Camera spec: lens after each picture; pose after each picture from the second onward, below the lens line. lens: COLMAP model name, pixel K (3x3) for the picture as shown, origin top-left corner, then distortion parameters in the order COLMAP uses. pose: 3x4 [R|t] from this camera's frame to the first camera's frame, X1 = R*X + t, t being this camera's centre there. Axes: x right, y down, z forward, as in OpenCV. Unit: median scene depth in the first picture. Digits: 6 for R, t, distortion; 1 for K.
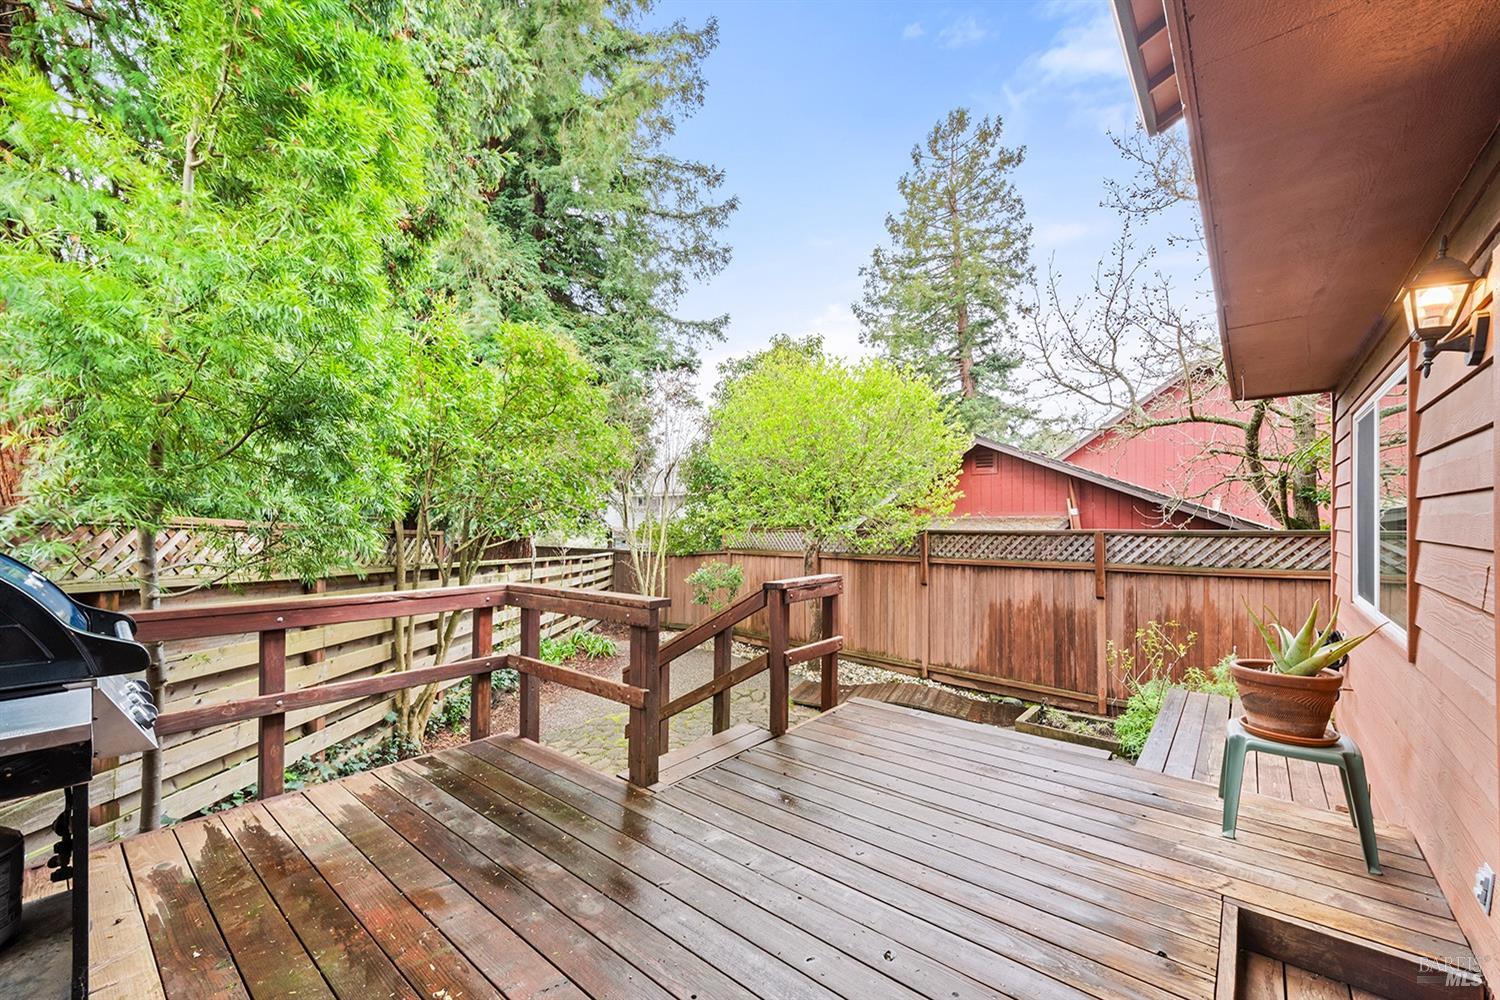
lens RADIAL K [[594.0, 0, 747.7], [0, 594.0, 514.2], [0, 0, 1]] dist [0.016621, -0.000334]
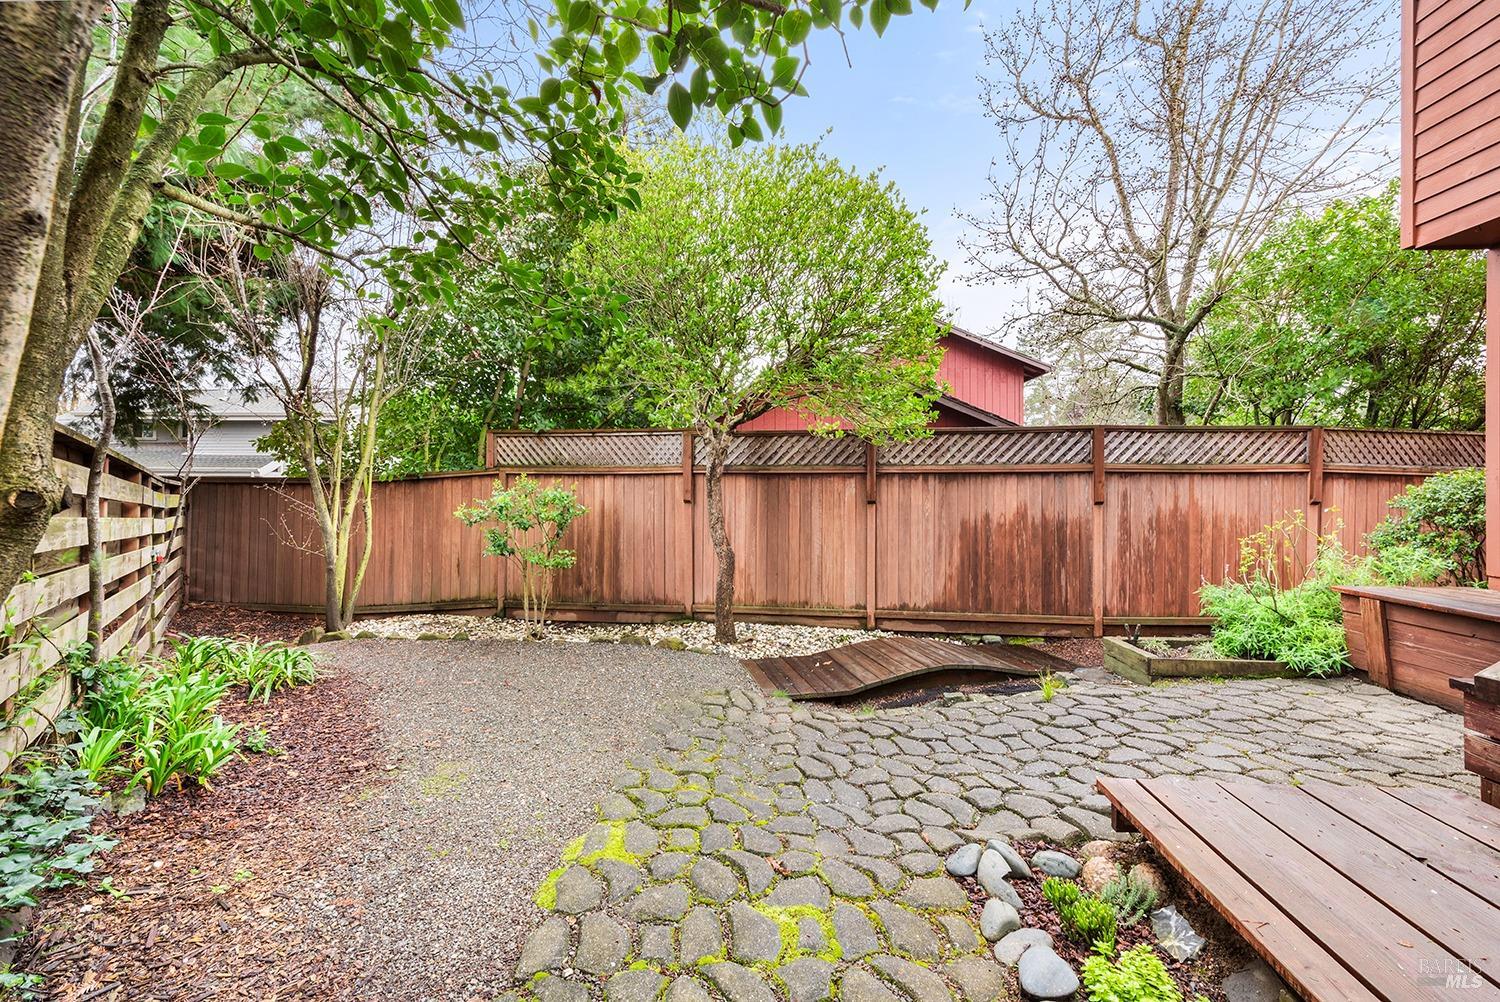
lens RADIAL K [[594.0, 0, 760.4], [0, 594.0, 486.3], [0, 0, 1]] dist [0.016621, -0.000334]
pose [[0.786540, 0.007523, 0.617494, -0.298374], [-0.015456, 0.999852, 0.007505, 0.105451], [-0.617346, -0.015447, 0.786540, 0.562197]]
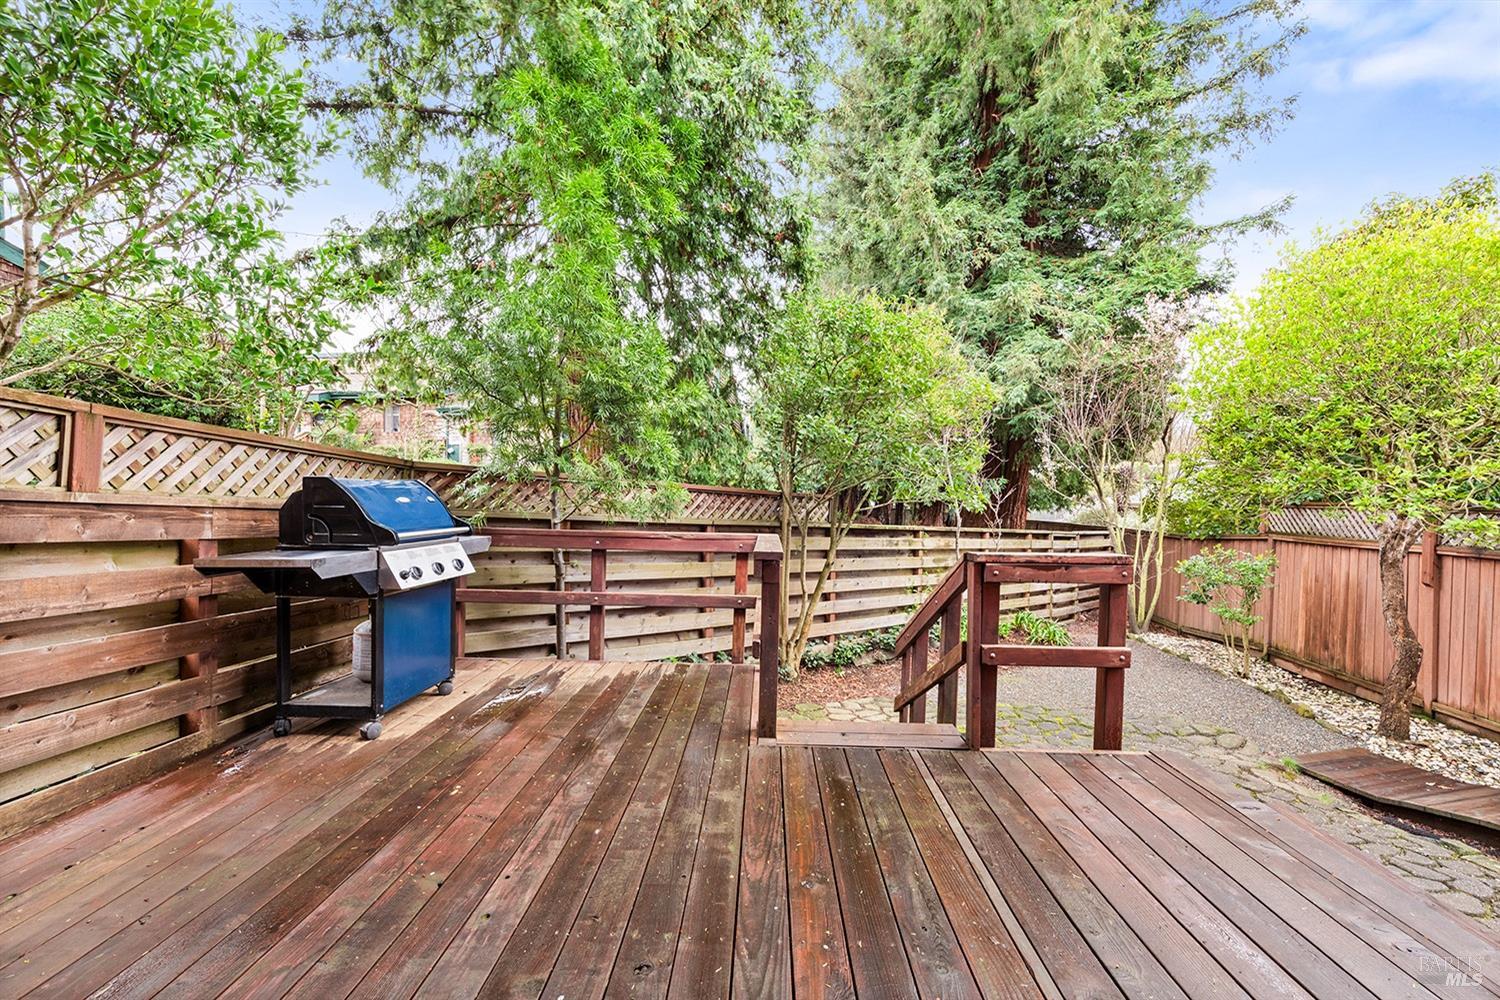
lens RADIAL K [[594.0, 0, 757.2], [0, 594.0, 500.2], [0, 0, 1]] dist [0.016621, -0.000334]
pose [[0.627169, 0.014501, -0.778749, 0.212308], [-0.003387, 0.999868, 0.015890, 0.015716], [0.778876, -0.007328, 0.627135, 0.133542]]
